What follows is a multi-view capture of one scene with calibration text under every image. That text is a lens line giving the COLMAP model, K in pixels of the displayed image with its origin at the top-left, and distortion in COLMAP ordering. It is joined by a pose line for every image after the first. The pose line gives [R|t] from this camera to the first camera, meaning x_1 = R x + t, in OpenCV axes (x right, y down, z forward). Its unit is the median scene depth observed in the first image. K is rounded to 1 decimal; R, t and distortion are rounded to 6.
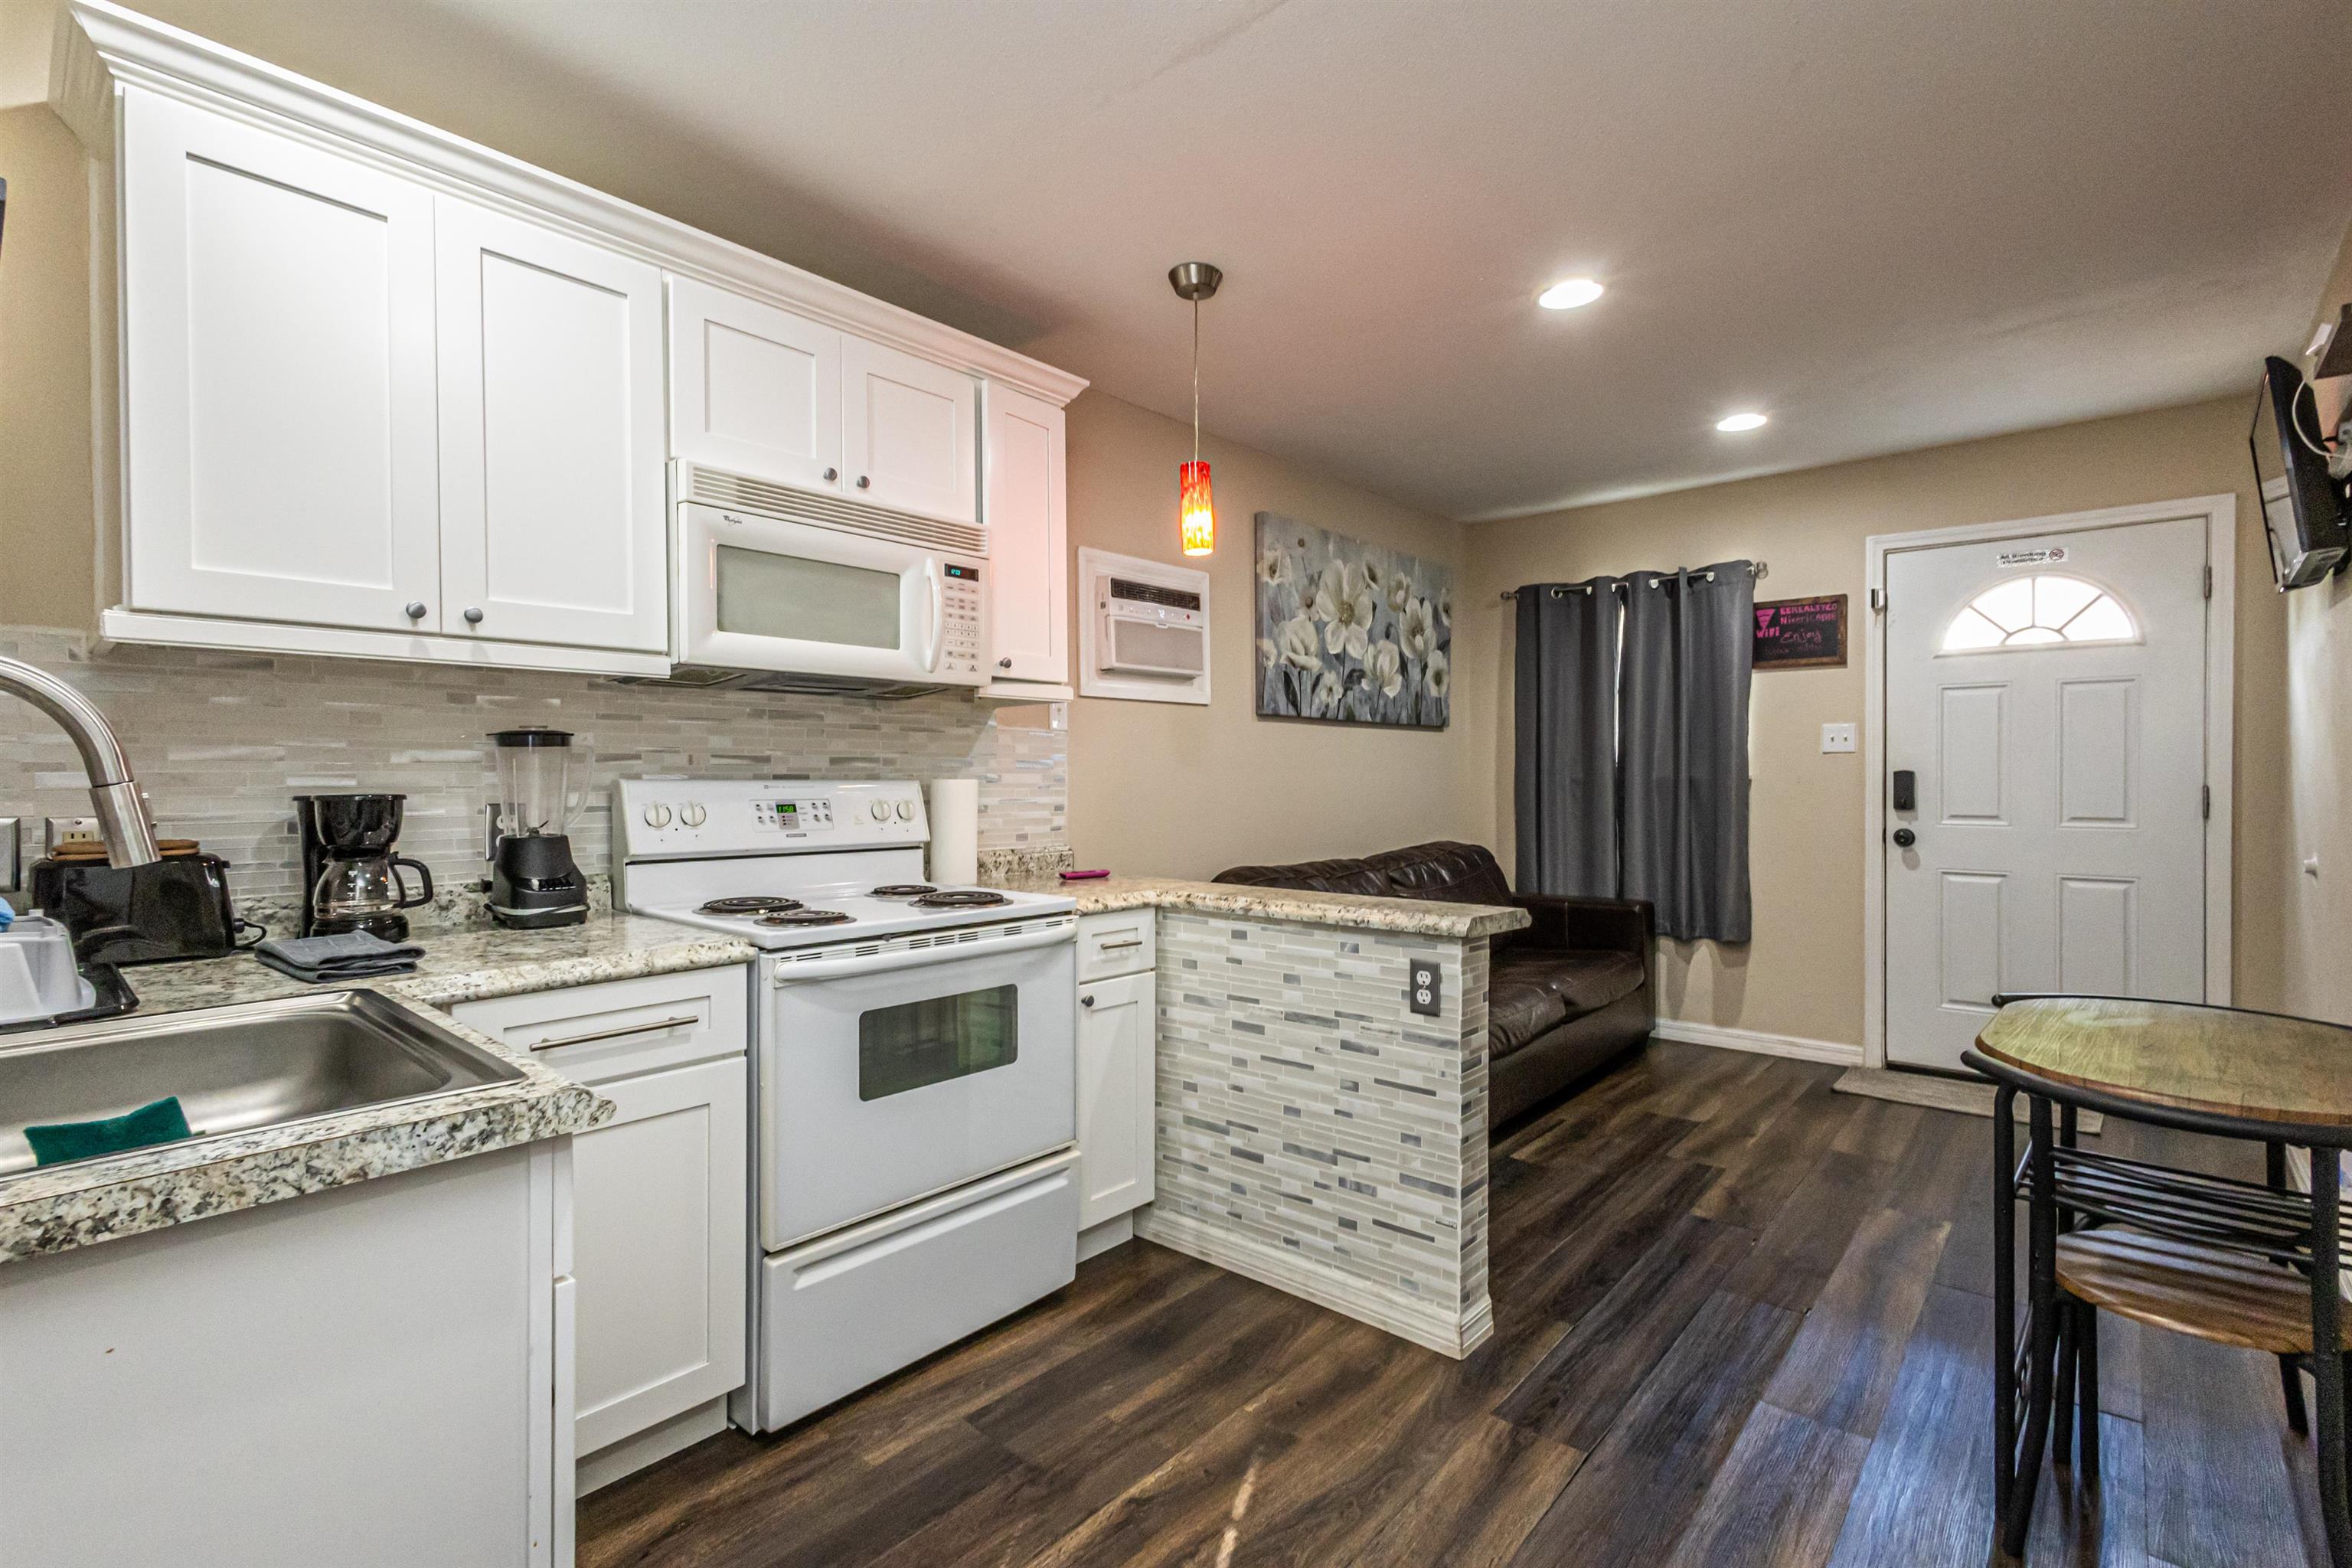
lens RADIAL K [[1087.9, 0, 1169.5], [0, 1087.9, 785.5], [0, 0, 1]] dist [0.005738, 0.002950]
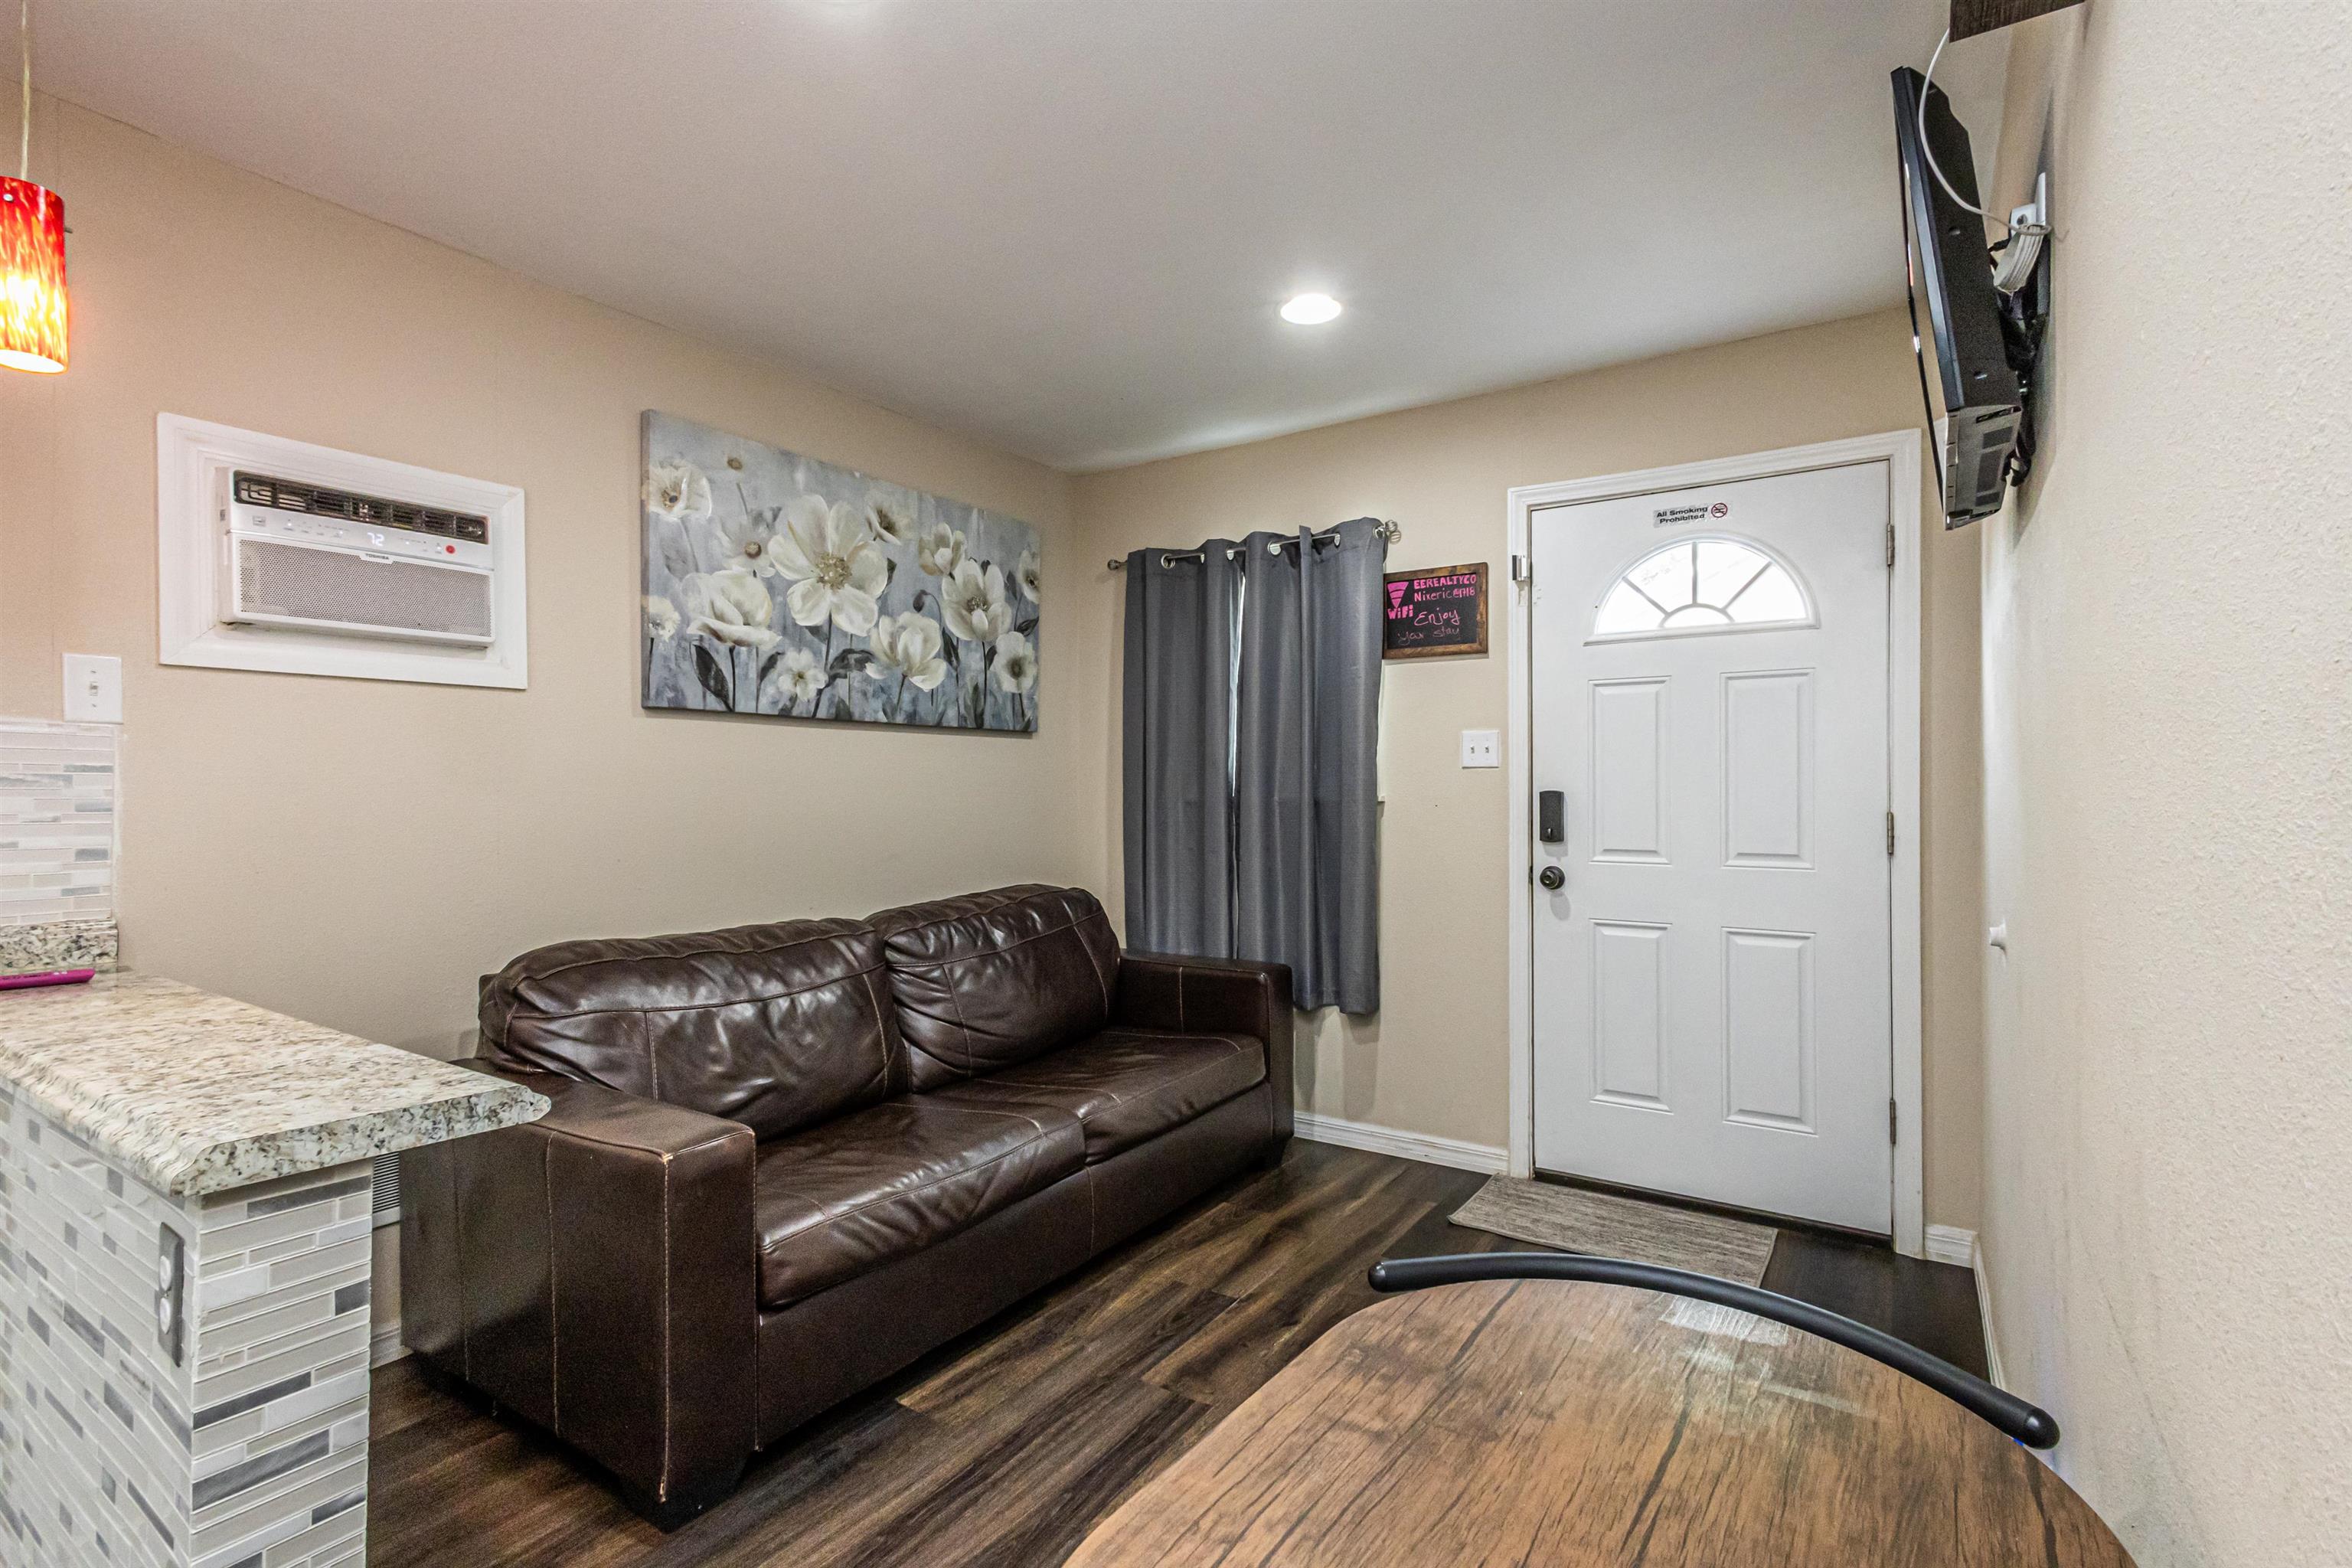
lens RADIAL K [[1087.9, 0, 1181.0], [0, 1087.9, 785.3], [0, 0, 1]] dist [0.005738, 0.002950]
pose [[0.991393, 0.001996, 0.130906, 0.300760], [-0.000283, 0.999914, -0.013102, -0.007223], [-0.130920, 0.012953, 0.991308, 0.261738]]
